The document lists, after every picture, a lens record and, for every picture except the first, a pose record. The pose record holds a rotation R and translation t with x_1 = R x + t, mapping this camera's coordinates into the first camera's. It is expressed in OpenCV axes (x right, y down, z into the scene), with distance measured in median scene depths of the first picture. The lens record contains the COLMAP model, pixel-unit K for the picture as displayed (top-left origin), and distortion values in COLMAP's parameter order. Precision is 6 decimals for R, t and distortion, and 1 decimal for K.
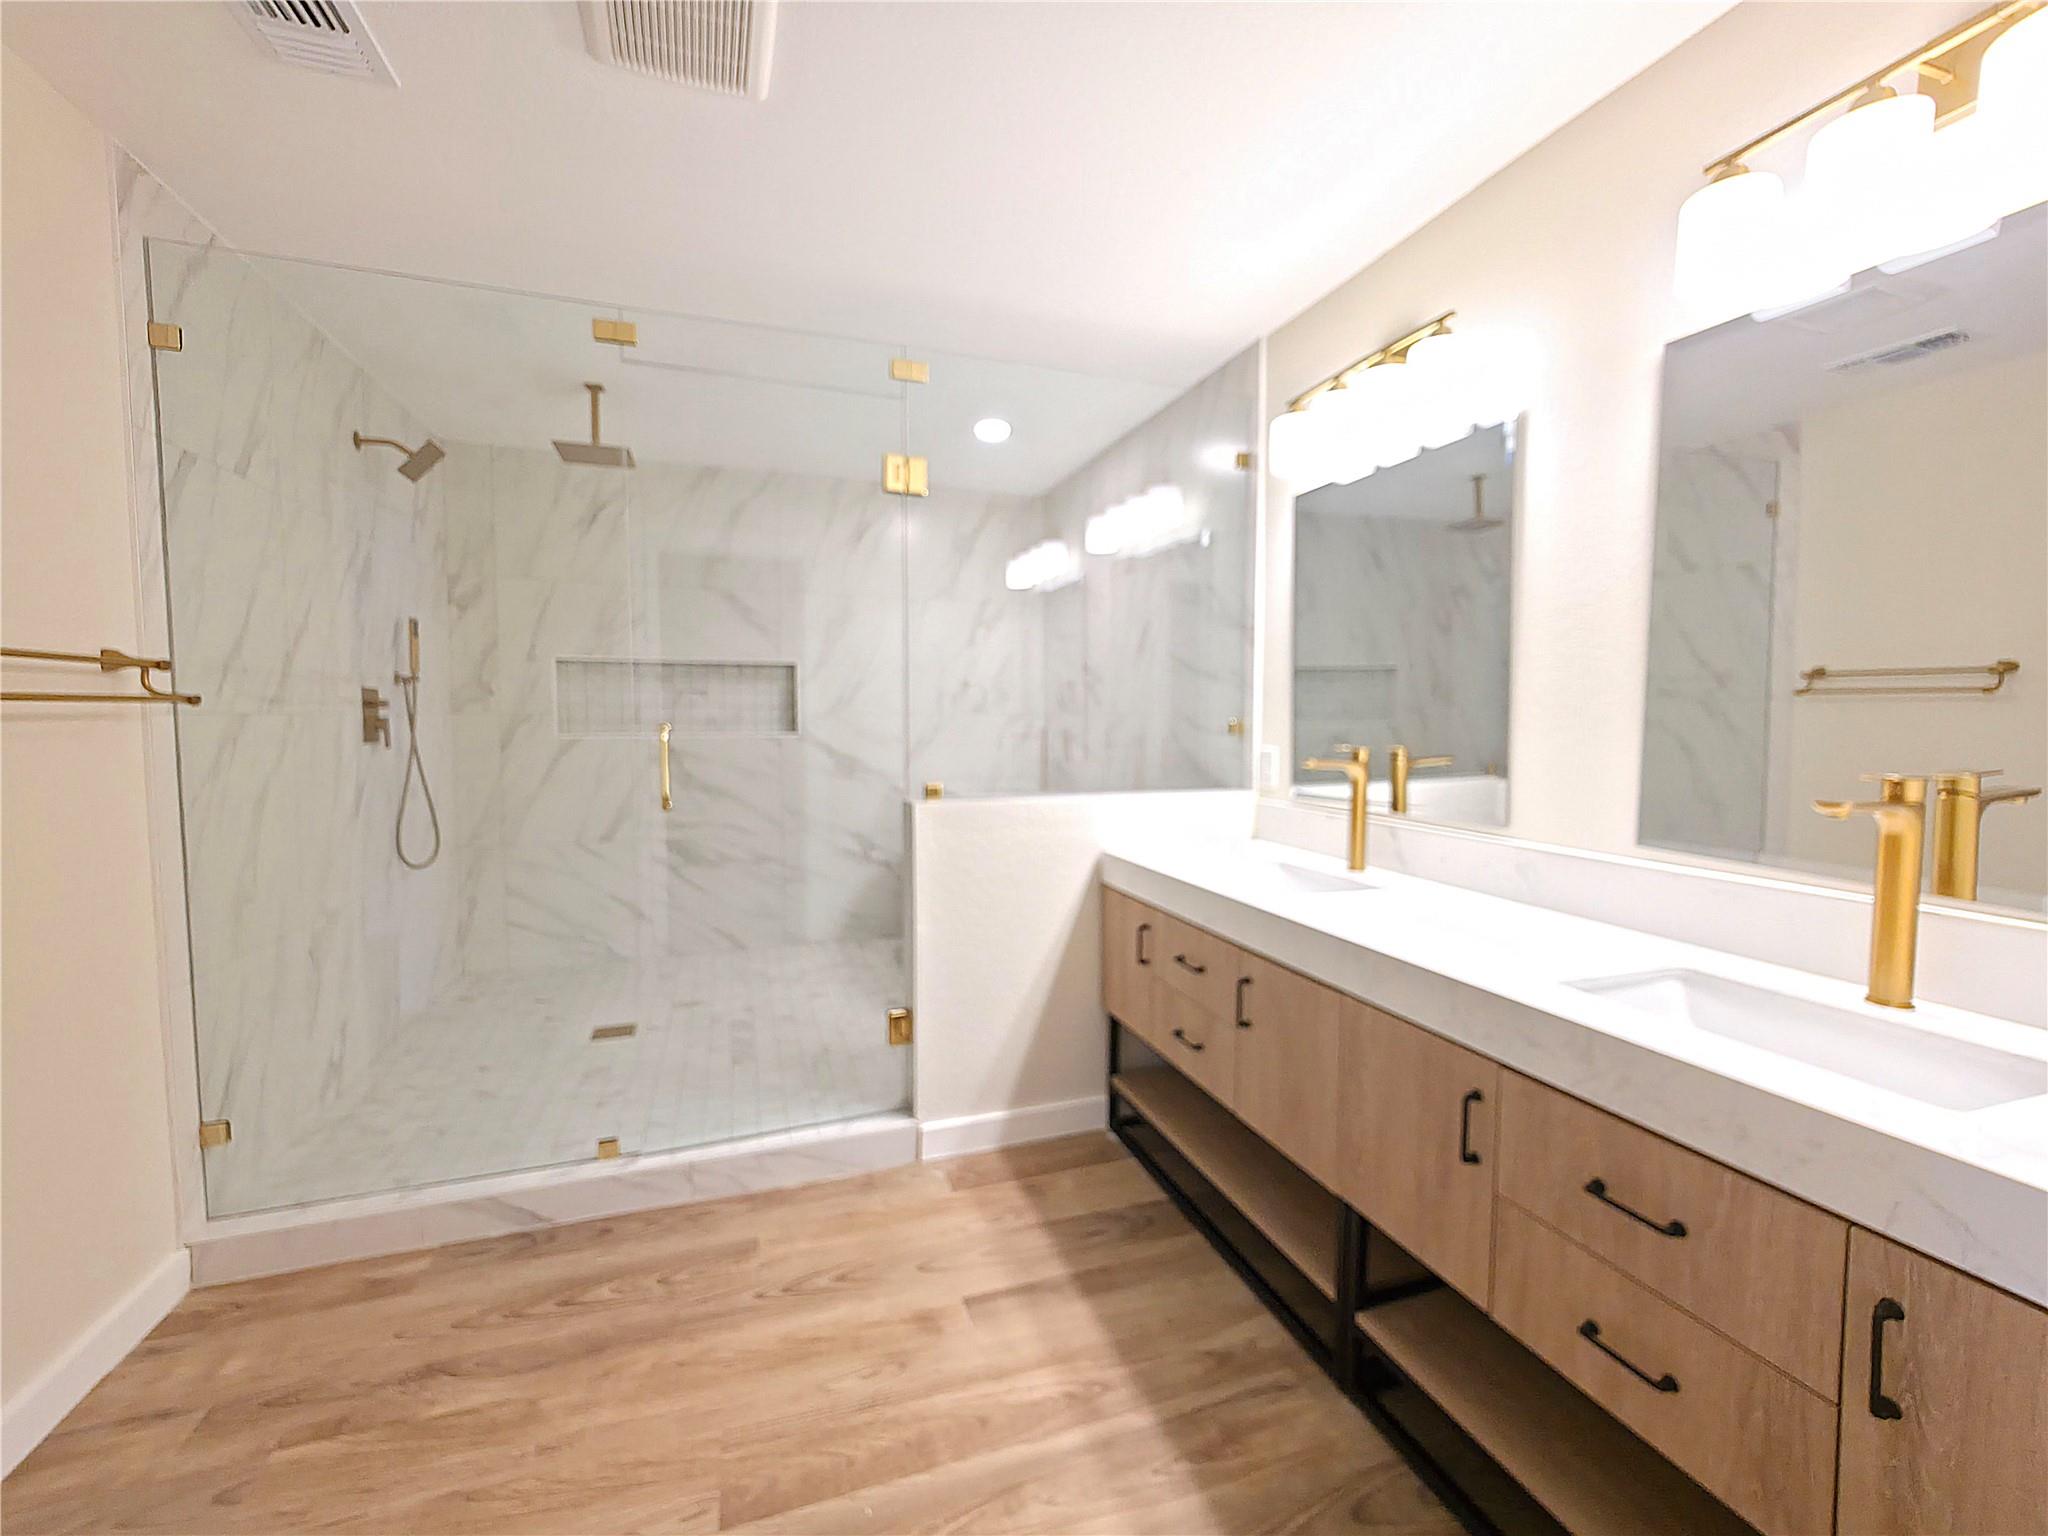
lens RADIAL K [[824.1, 0, 996.5], [0, 824.1, 766.8], [0, 0, 1]] dist [-0.002750, 0.000097]
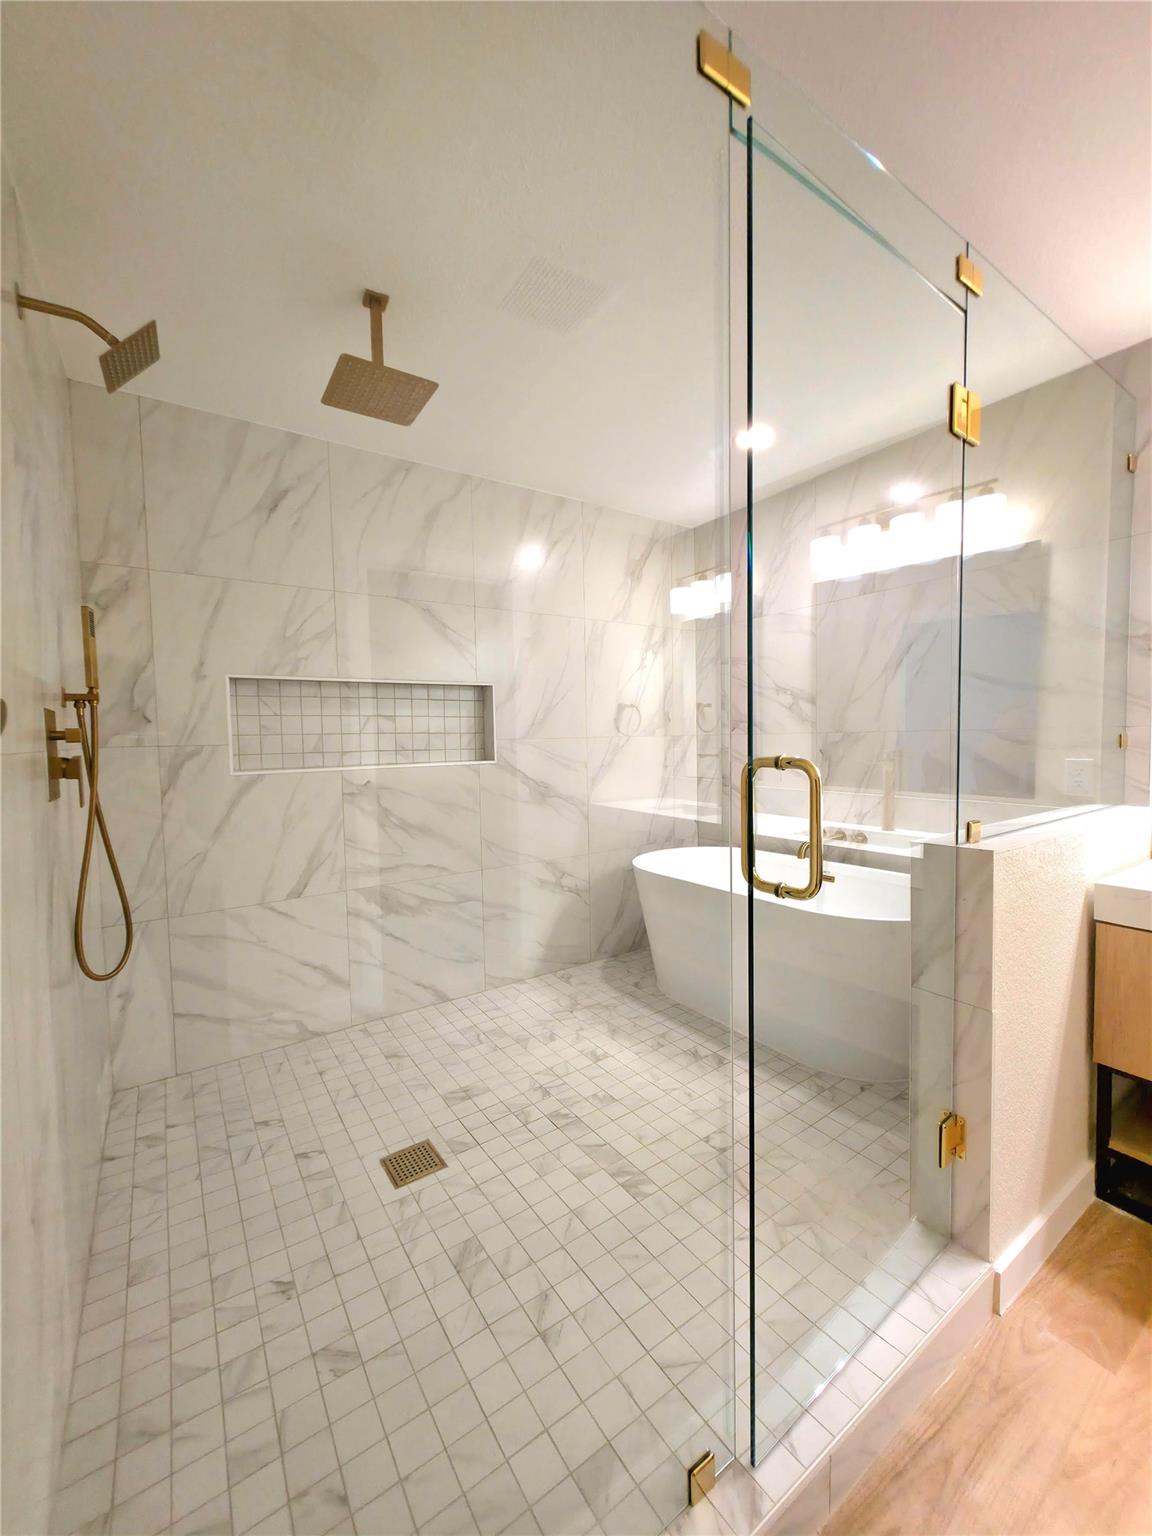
lens RADIAL K [[618.1, 0, 569.3], [0, 618.1, 768.9], [0, 0, 1]] dist [-0.002750, 0.000097]
pose [[0.965113, -0.036241, 0.259313, -0.351869], [0.039834, 0.999169, -0.008610, -0.021747], [-0.258785, 0.018639, 0.965755, 0.314073]]
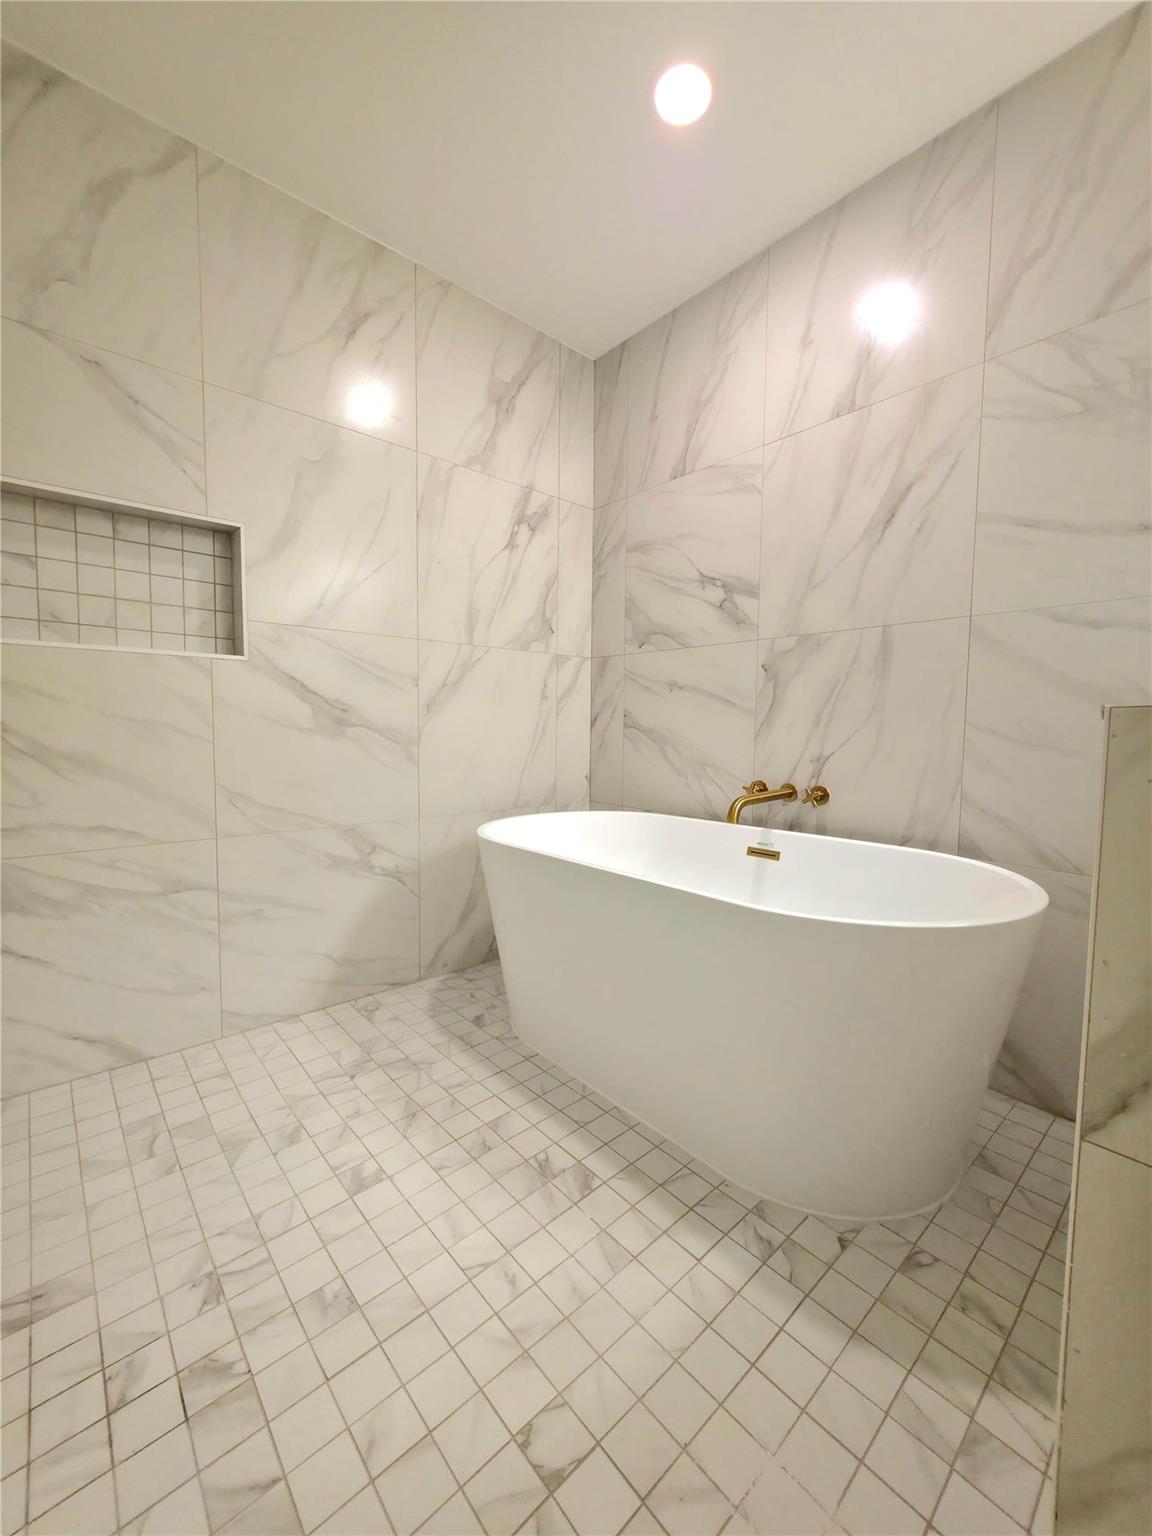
lens RADIAL K [[618.1, 0, 574.7], [0, 618.1, 771.6], [0, 0, 1]] dist [-0.002750, 0.000097]
pose [[0.923189, -0.020712, 0.383787, -0.203443], [0.015377, 0.999738, 0.016963, 0.035500], [-0.384038, -0.009759, 0.923266, 0.545458]]
